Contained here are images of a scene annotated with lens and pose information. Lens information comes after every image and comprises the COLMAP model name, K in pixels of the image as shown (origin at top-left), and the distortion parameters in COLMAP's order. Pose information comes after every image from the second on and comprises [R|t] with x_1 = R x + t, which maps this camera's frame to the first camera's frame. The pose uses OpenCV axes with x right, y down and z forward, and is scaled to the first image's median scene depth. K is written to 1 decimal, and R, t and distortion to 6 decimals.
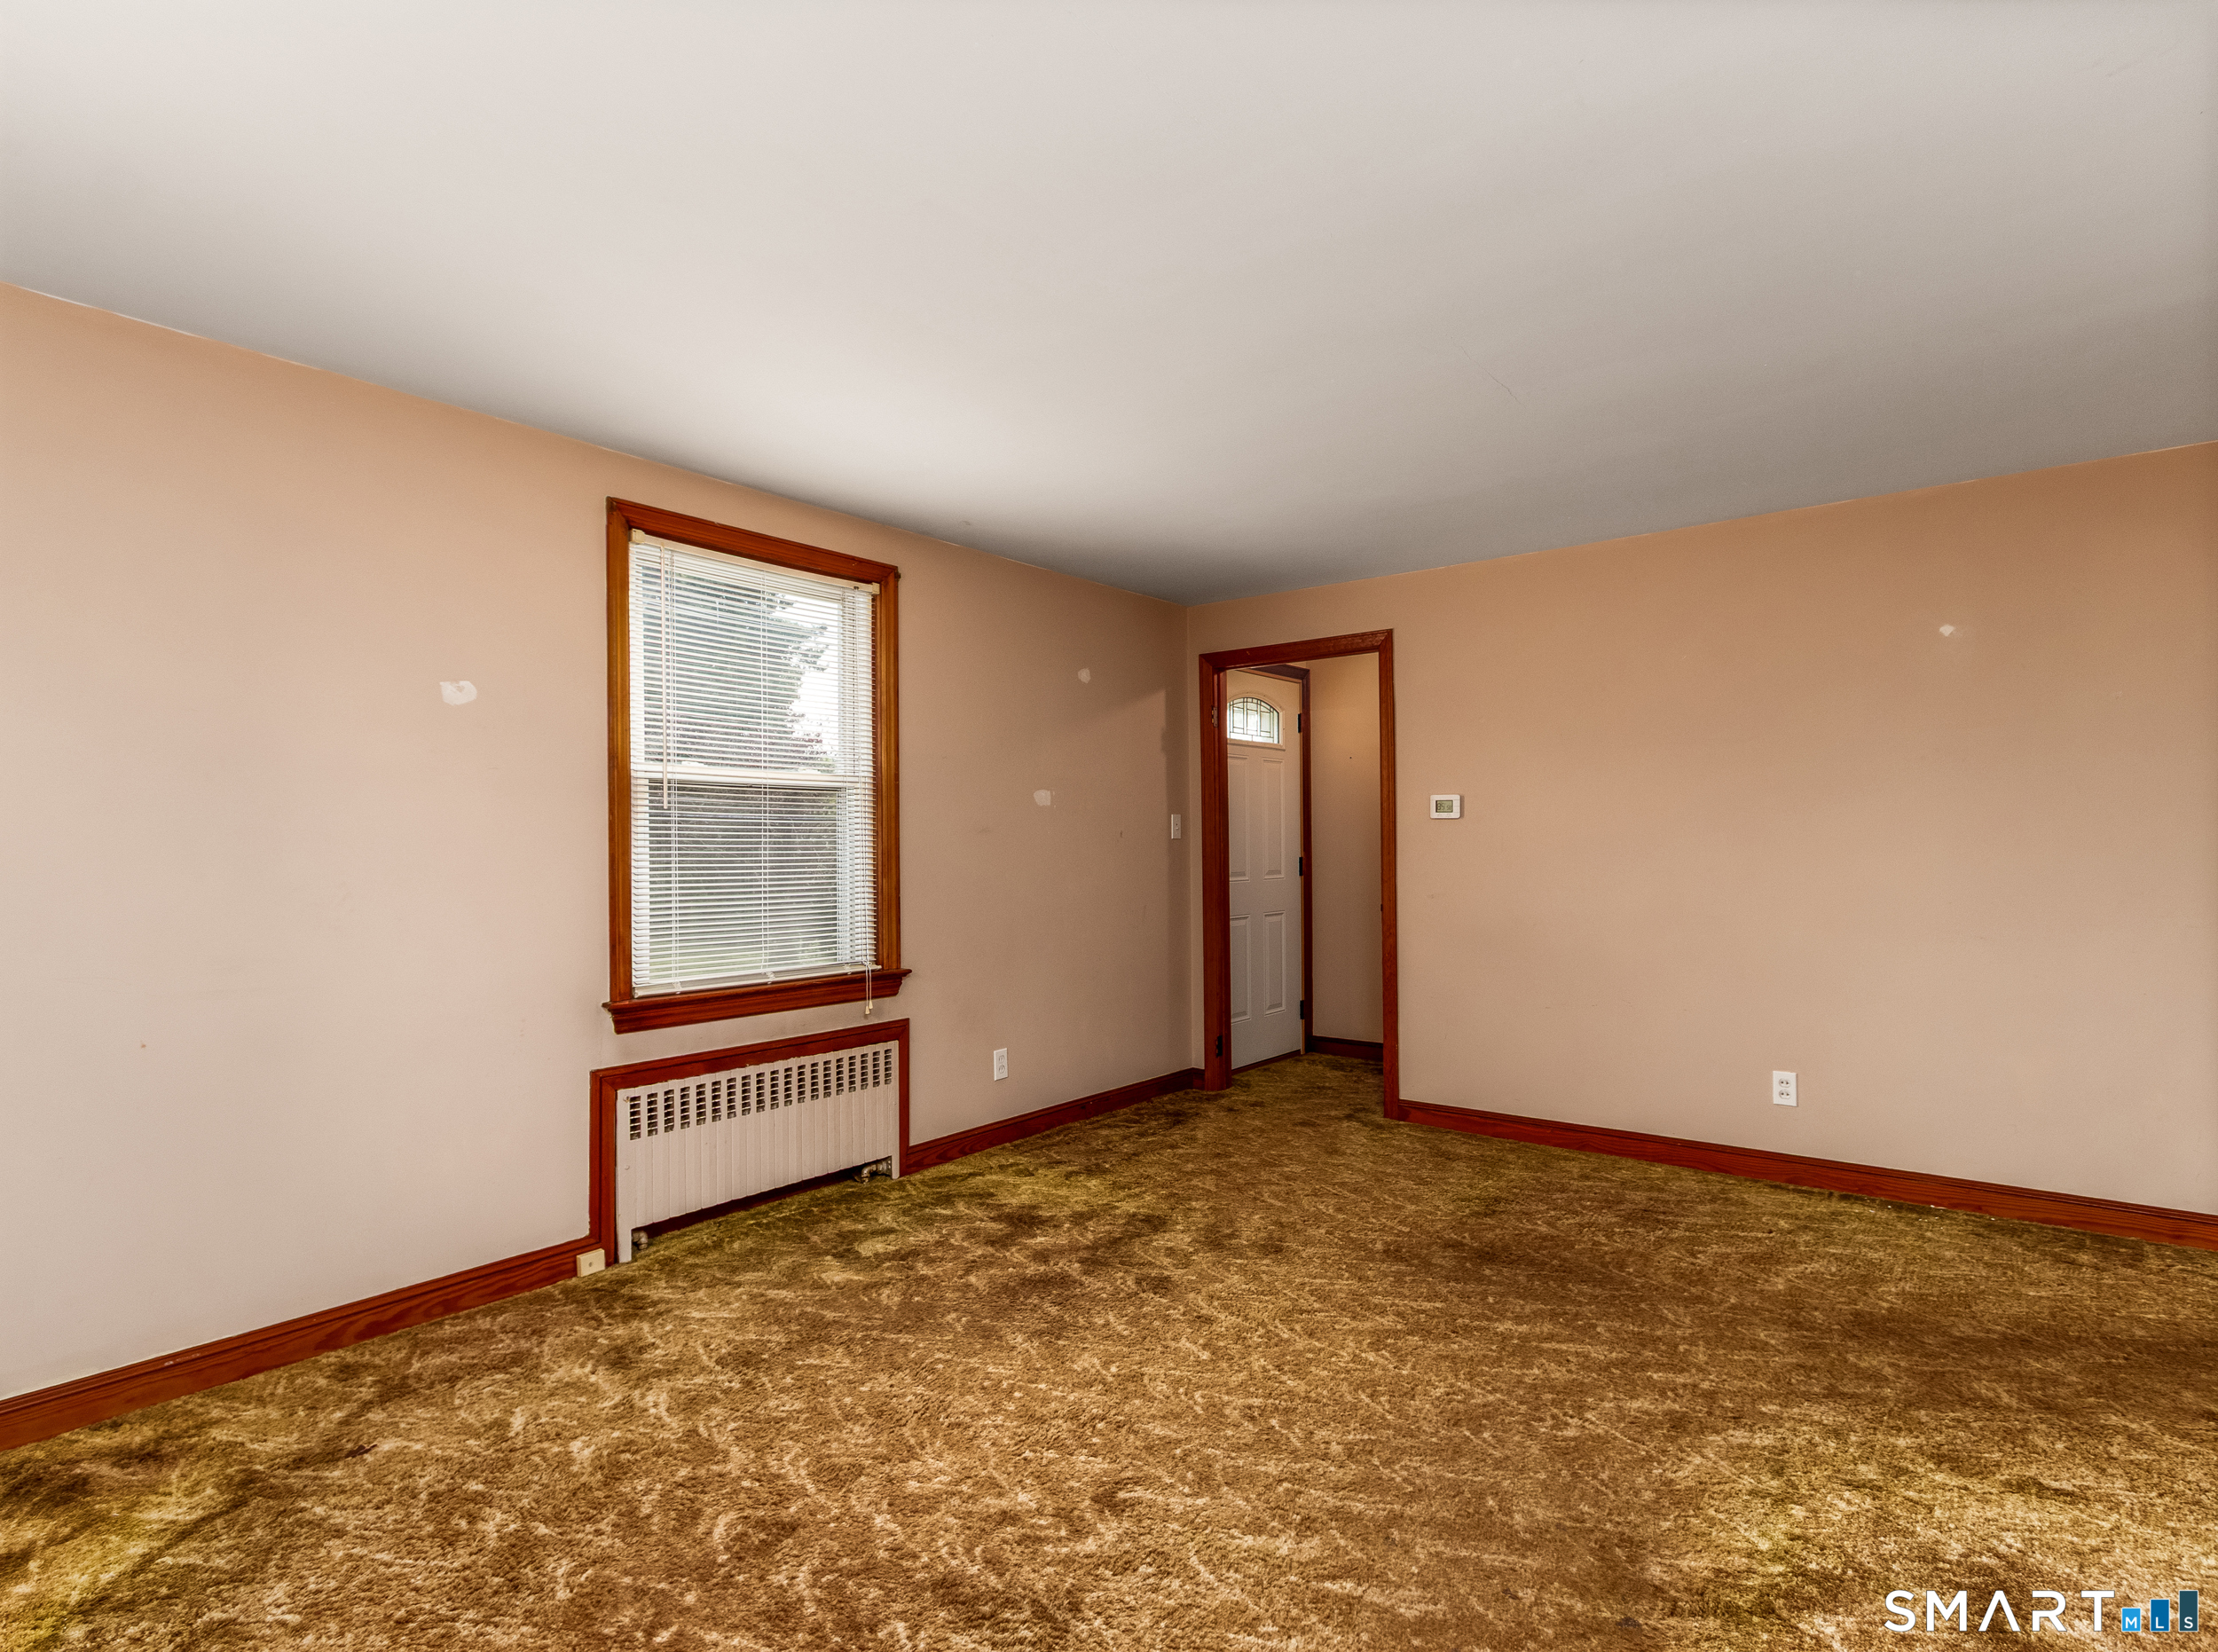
lens RADIAL K [[1125.0, 0, 1088.0], [0, 1125.0, 864.7], [0, 0, 1]] dist [-0.004060, -0.000722]
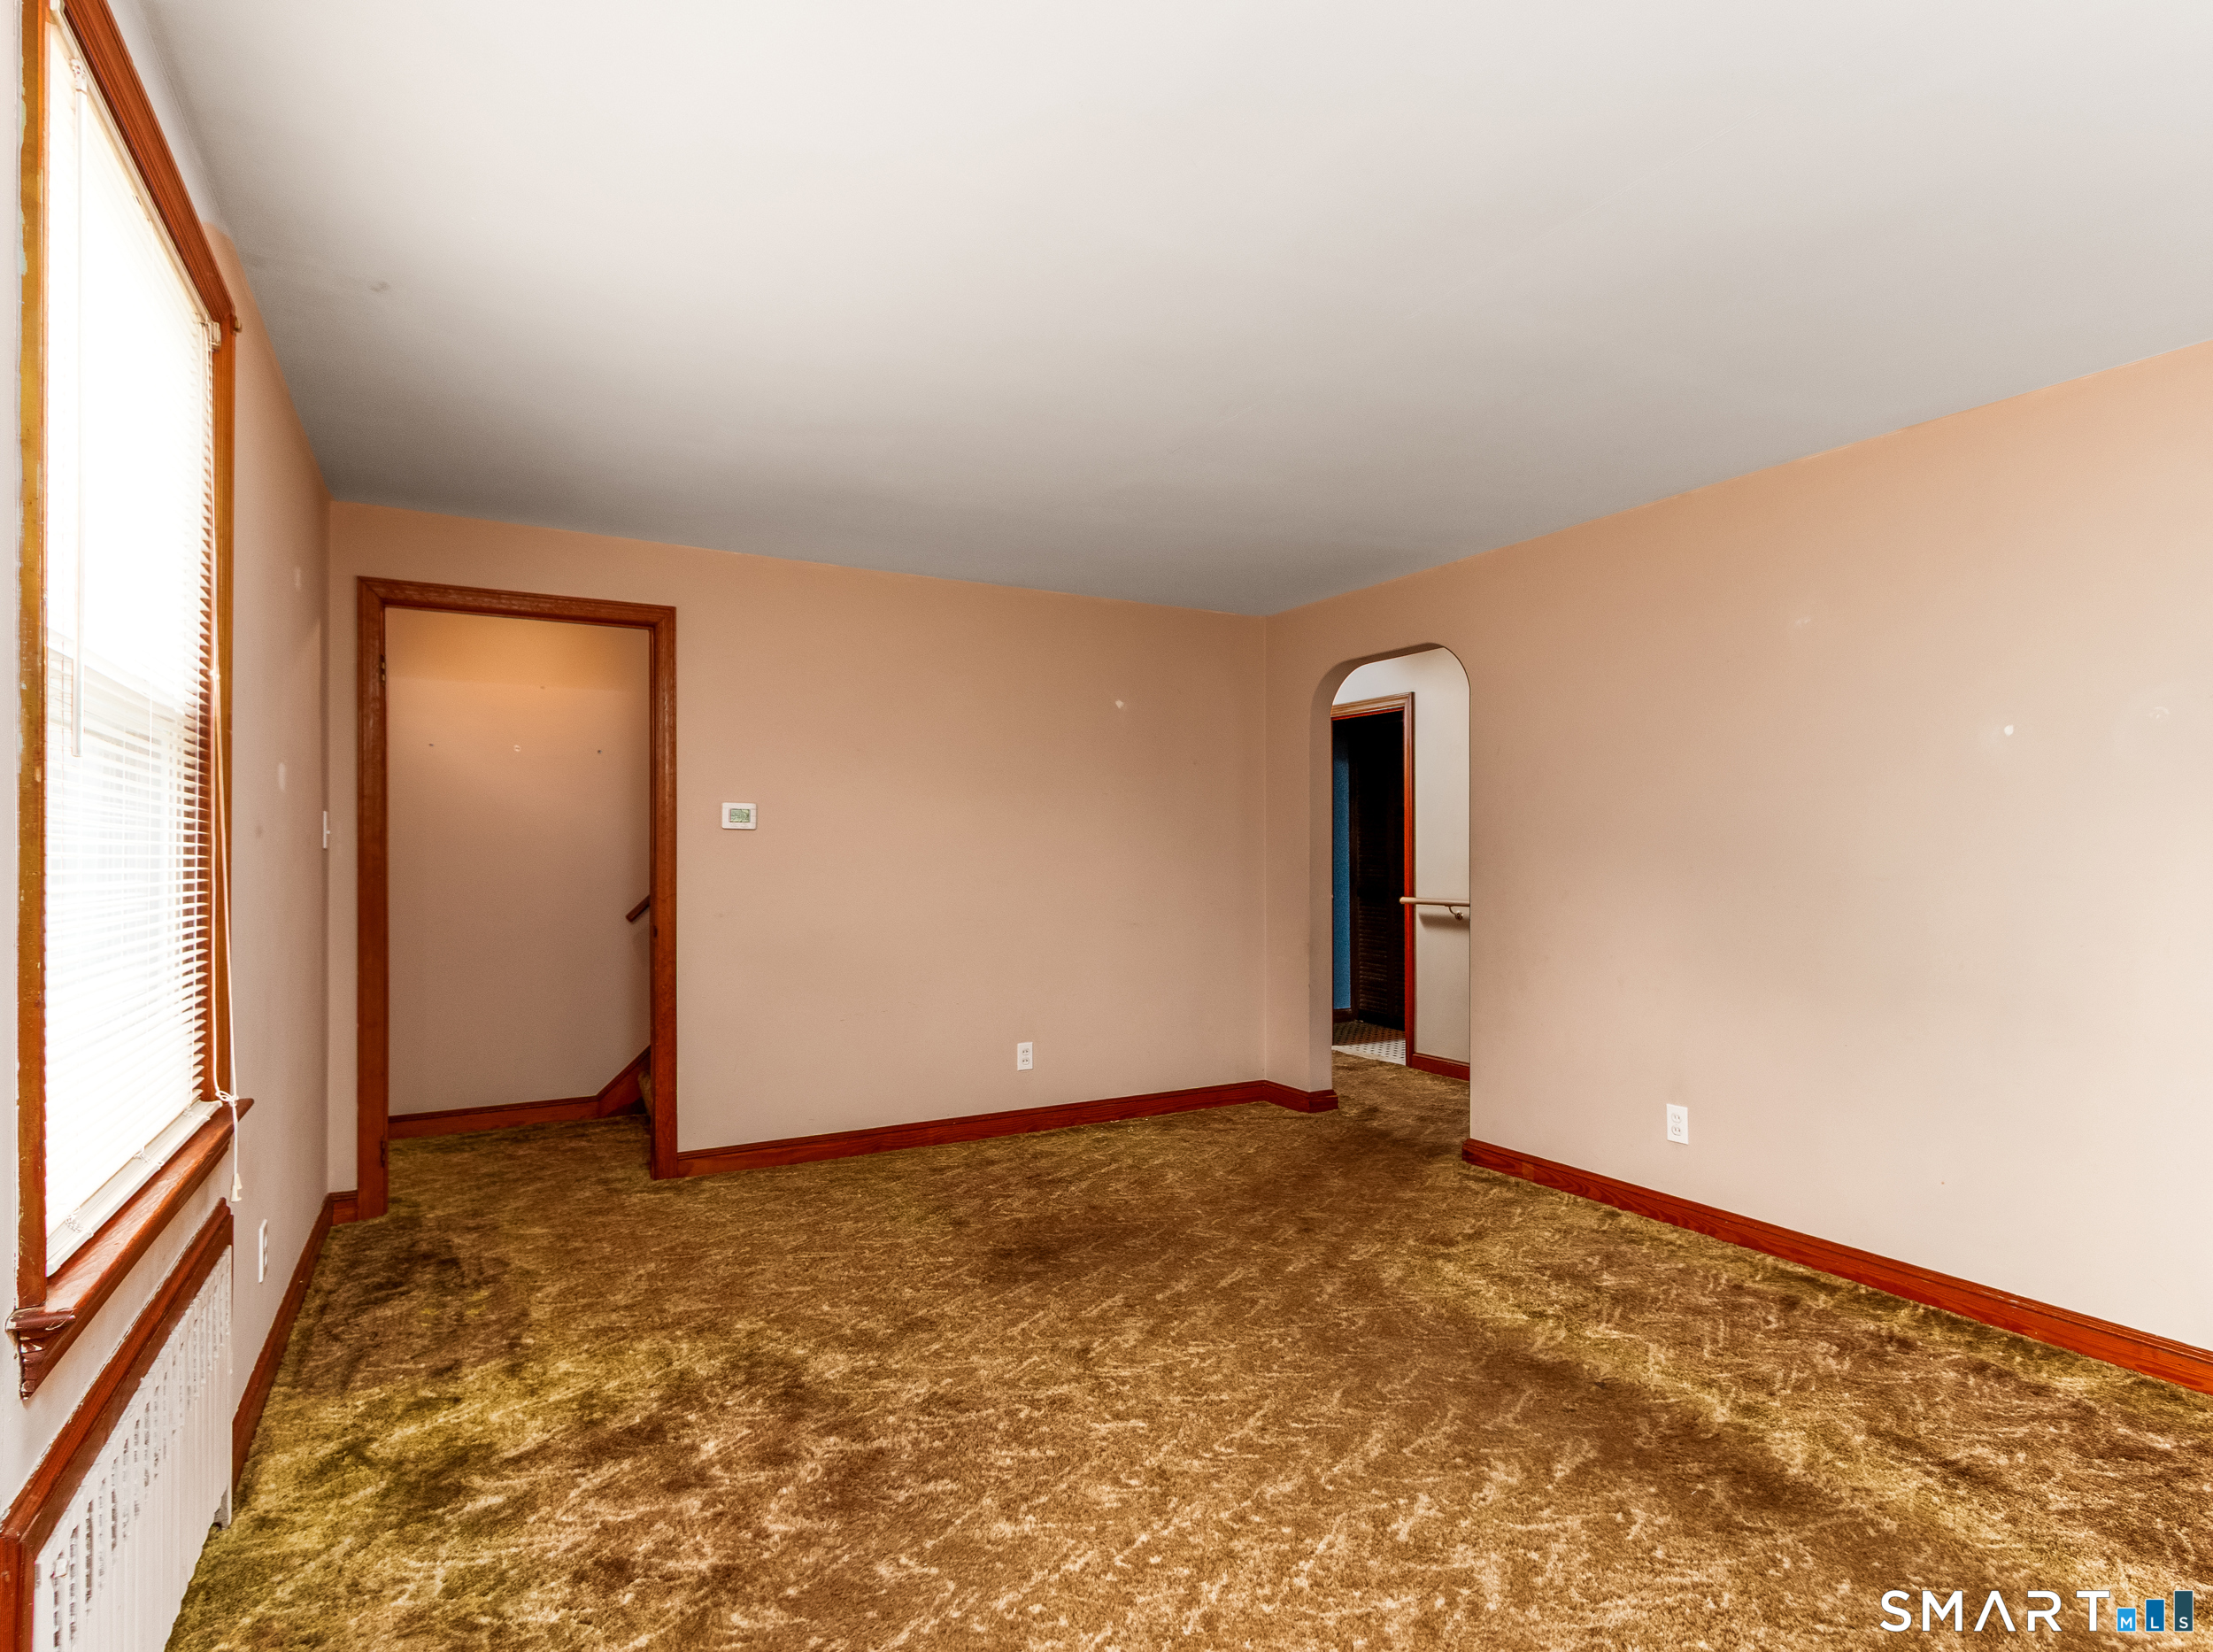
lens RADIAL K [[1145.4, 0, 1083.6], [0, 1145.4, 834.3], [0, 0, 1]] dist [0.000572, 0.000695]
pose [[0.374665, 0.020718, 0.926929, -0.577263], [0.017152, 0.999424, -0.029272, -0.005253], [-0.927001, 0.026865, 0.374094, 0.514795]]
